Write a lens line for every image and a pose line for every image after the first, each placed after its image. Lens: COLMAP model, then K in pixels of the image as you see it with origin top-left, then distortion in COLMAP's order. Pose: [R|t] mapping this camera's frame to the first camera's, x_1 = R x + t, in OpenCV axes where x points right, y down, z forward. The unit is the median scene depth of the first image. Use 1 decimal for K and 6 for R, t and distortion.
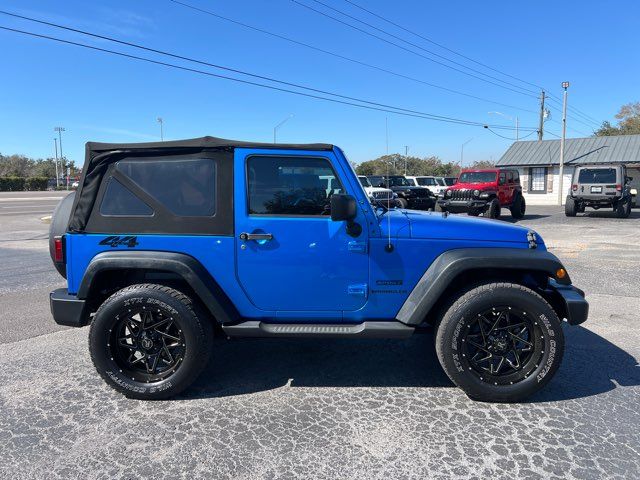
lens RADIAL K [[476.0, 0, 325.4], [0, 476.0, 241.2], [0, 0, 1]] dist [0.049953, -0.051696]
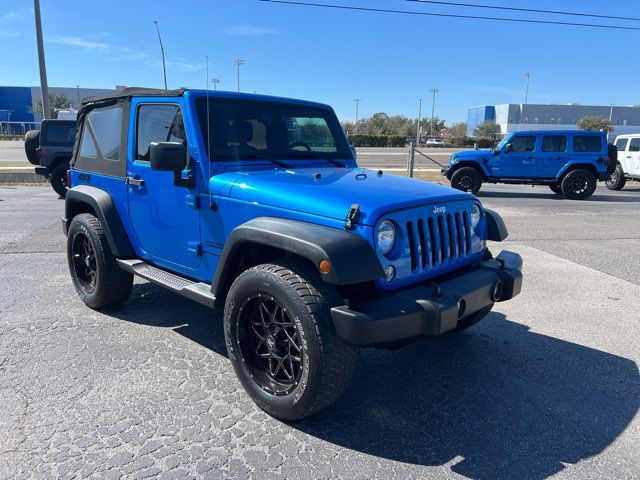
lens RADIAL K [[476.0, 0, 325.4], [0, 476.0, 241.2], [0, 0, 1]] dist [0.049953, -0.051696]
pose [[0.759634, 0.153764, -0.631912, 0.826147], [-0.101029, 0.987753, 0.118903, -0.046344], [0.642455, -0.026481, 0.765865, 0.422297]]
